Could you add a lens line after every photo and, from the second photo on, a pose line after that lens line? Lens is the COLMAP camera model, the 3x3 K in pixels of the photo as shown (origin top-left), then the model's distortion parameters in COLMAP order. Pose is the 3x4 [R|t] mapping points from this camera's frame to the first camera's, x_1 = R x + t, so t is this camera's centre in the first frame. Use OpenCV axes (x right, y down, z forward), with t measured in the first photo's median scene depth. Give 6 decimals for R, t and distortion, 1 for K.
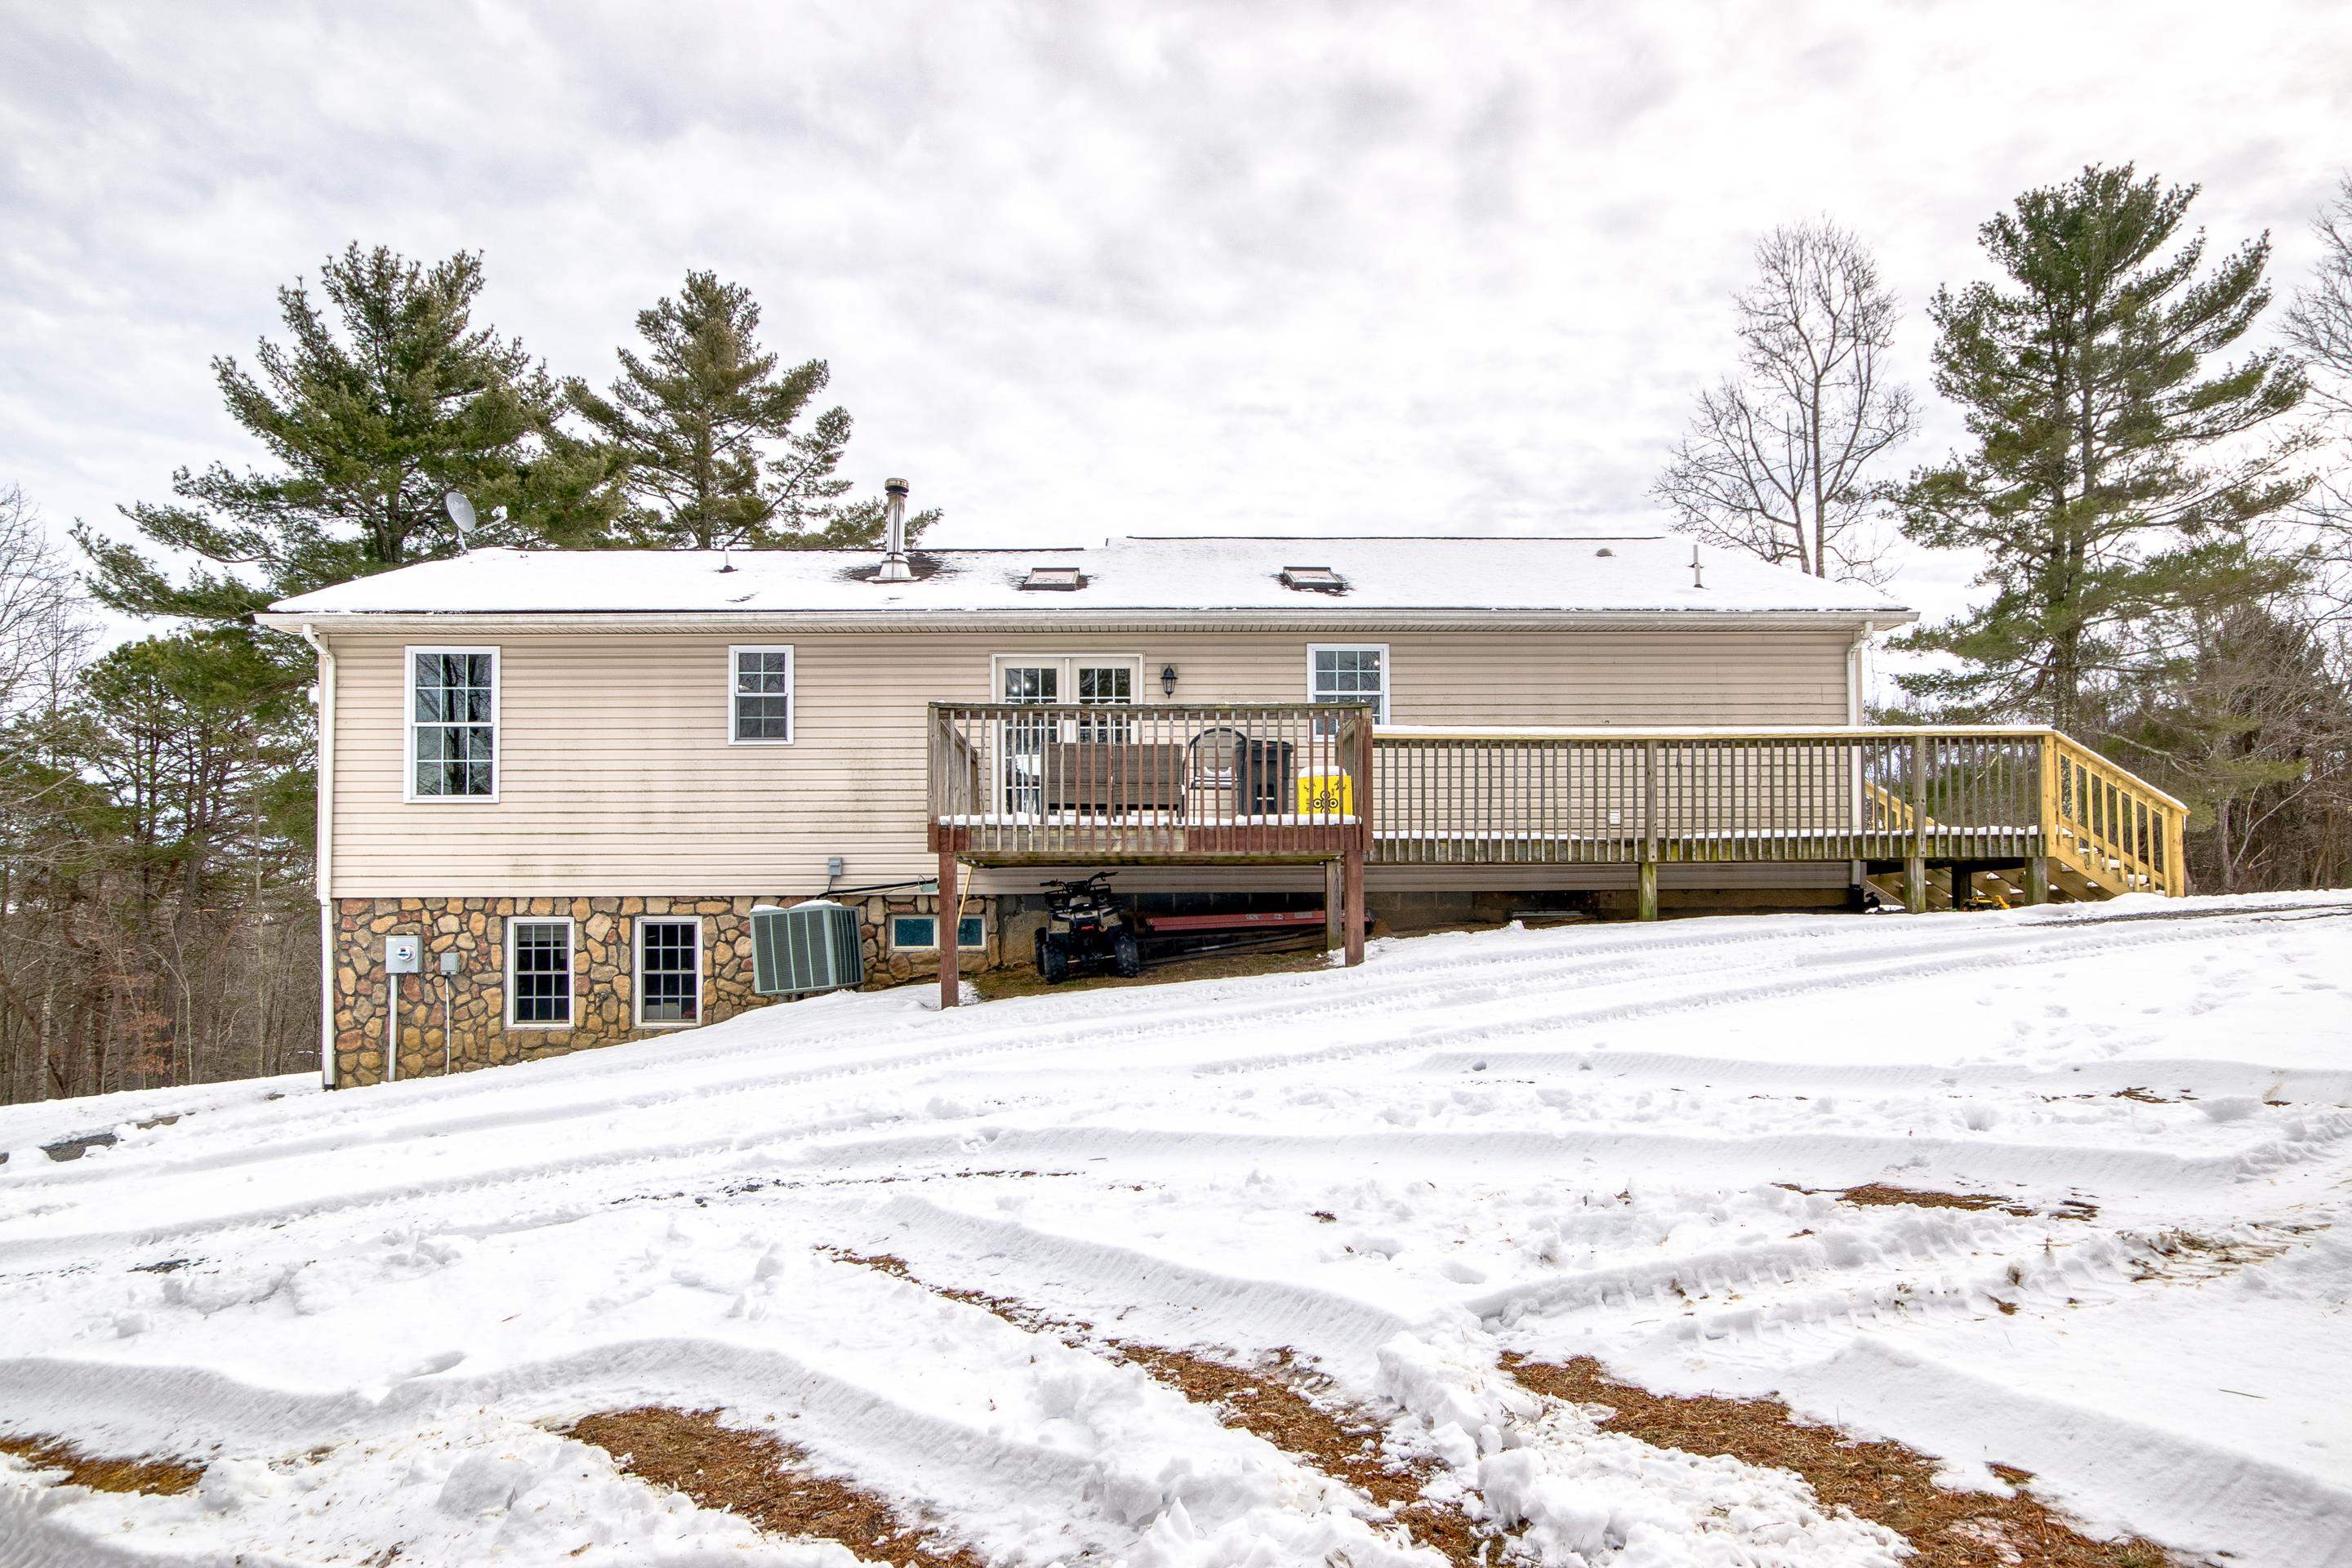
lens RADIAL K [[1323.1, 0, 1149.9], [0, 1323.1, 884.2], [0, 0, 1]] dist [0.004089, 0.000894]
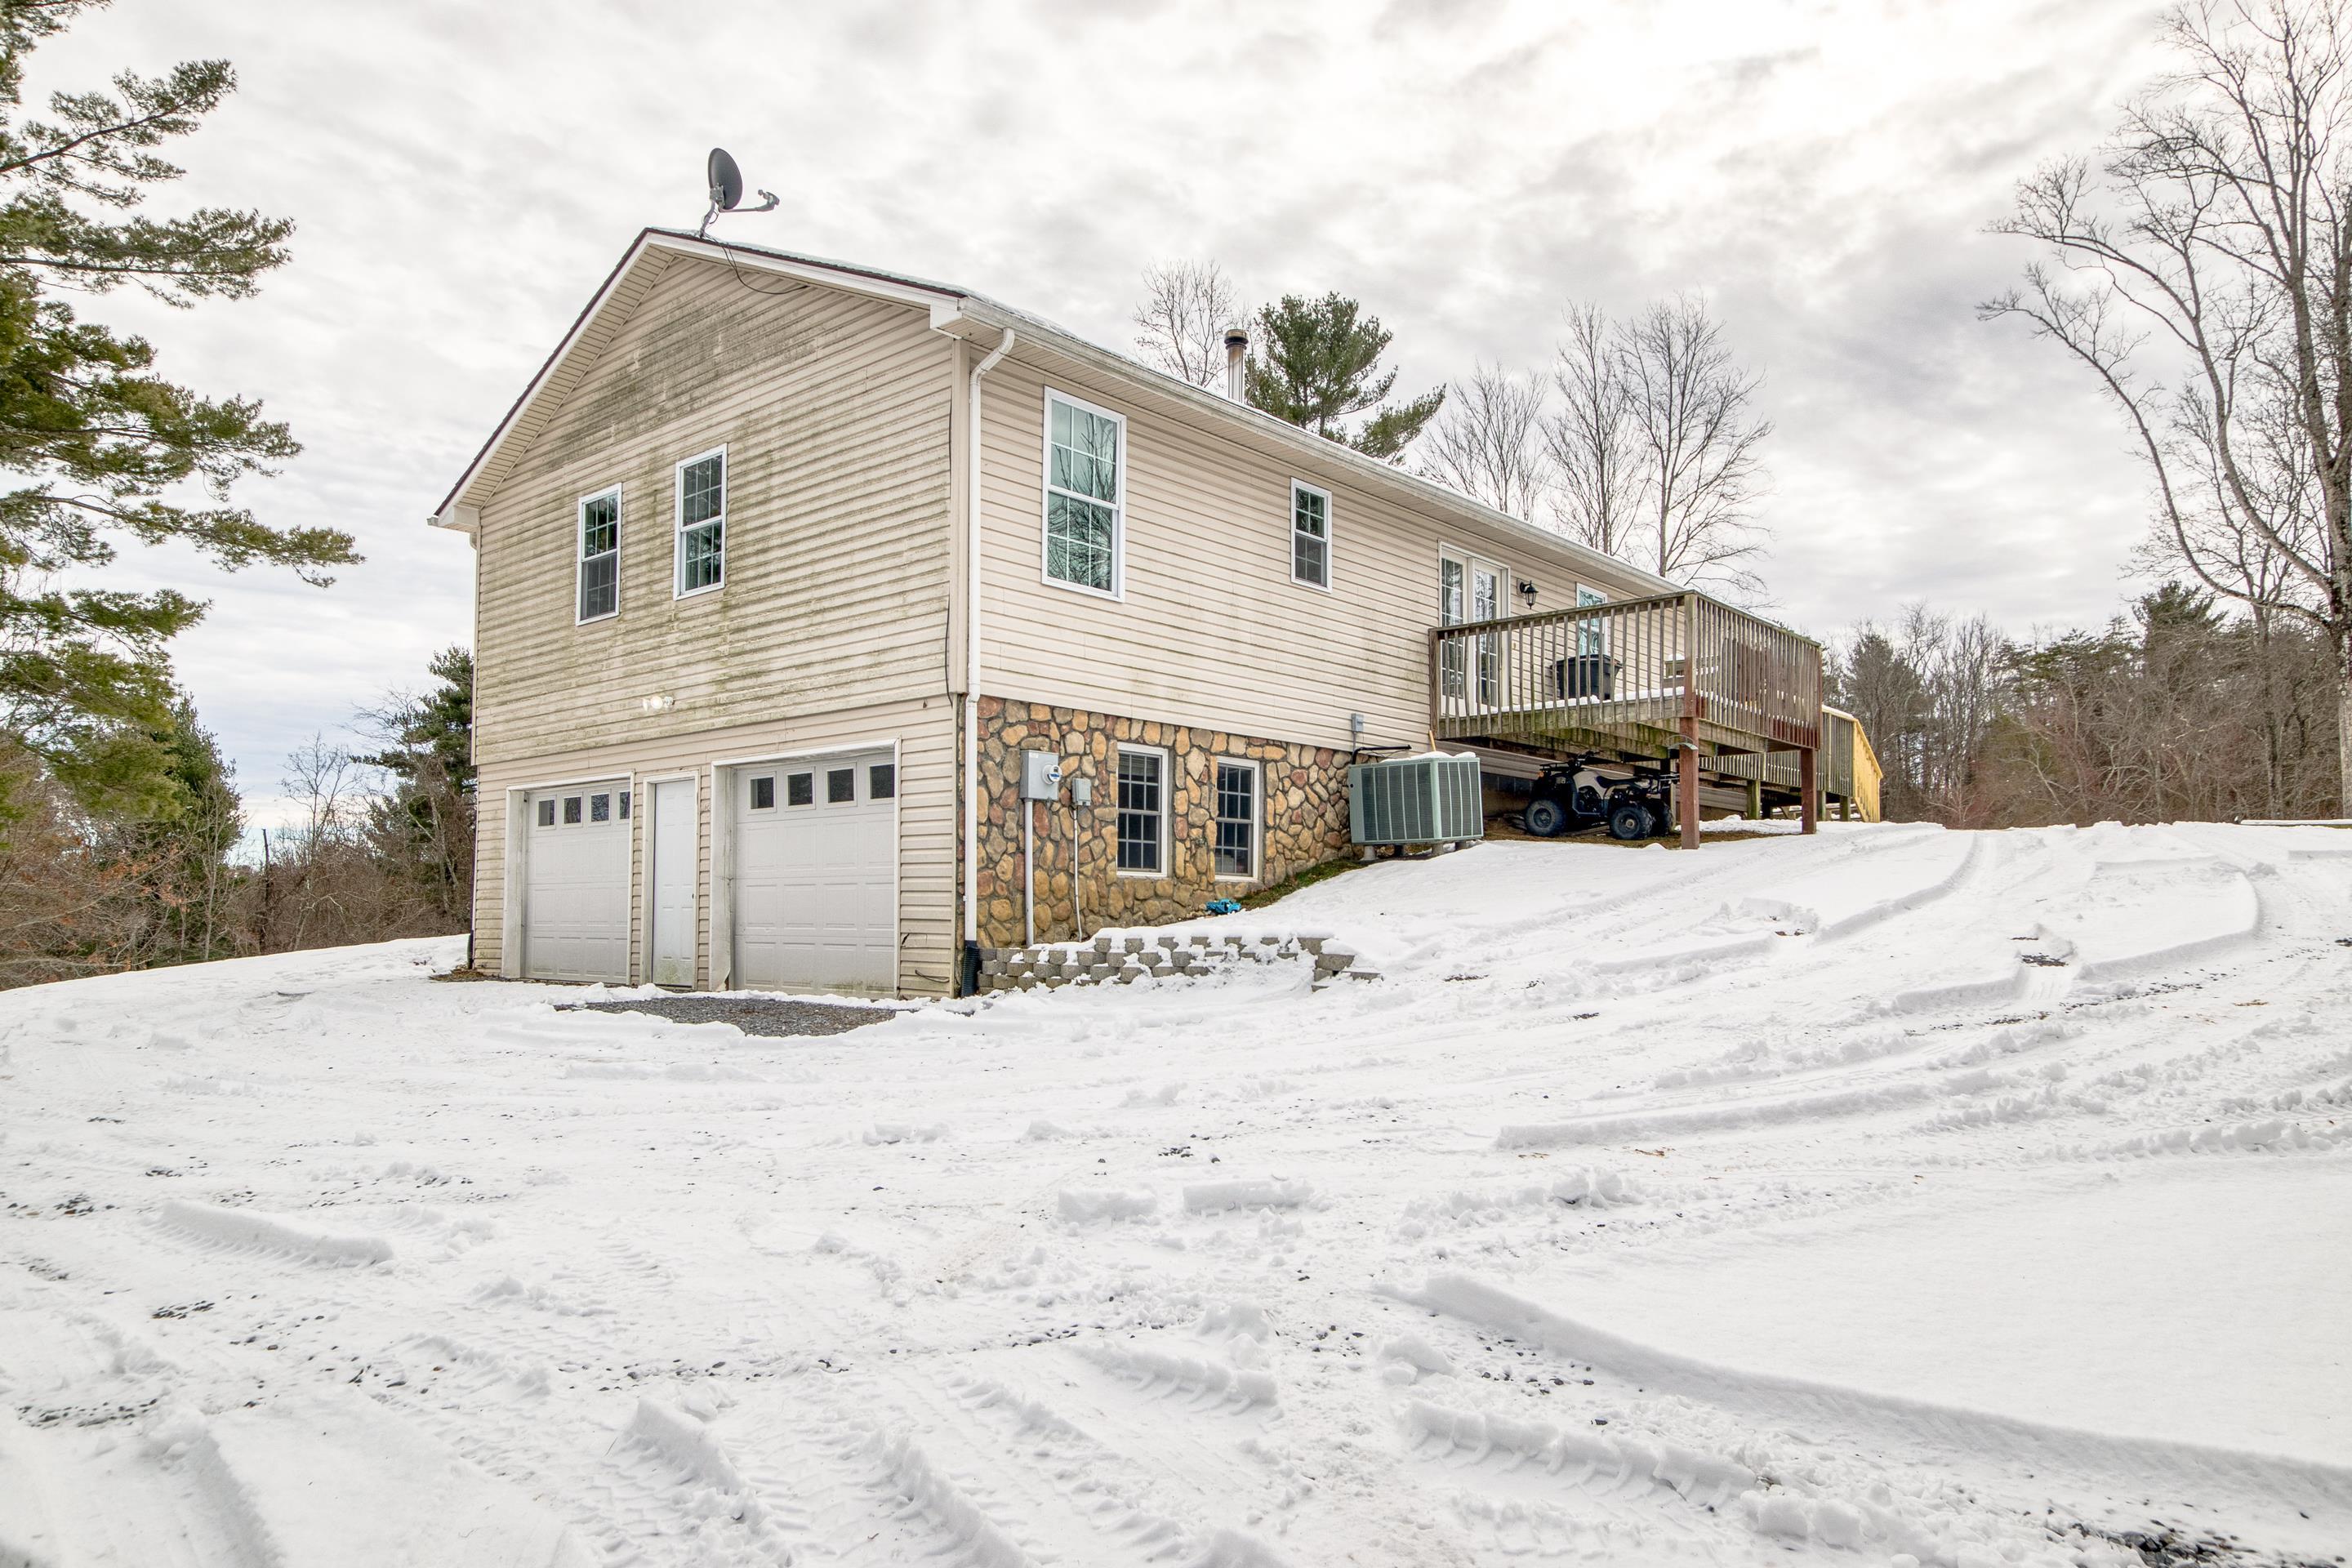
lens RADIAL K [[1556.6, 0, 1174.5], [0, 1556.6, 793.4], [0, 0, 1]] dist [0.002715, 0.000886]
pose [[0.674518, 0.074184, 0.734522, -1.173001], [-0.030269, 0.996881, -0.072885, 0.126958], [-0.737638, 0.026929, 0.674659, 0.320068]]
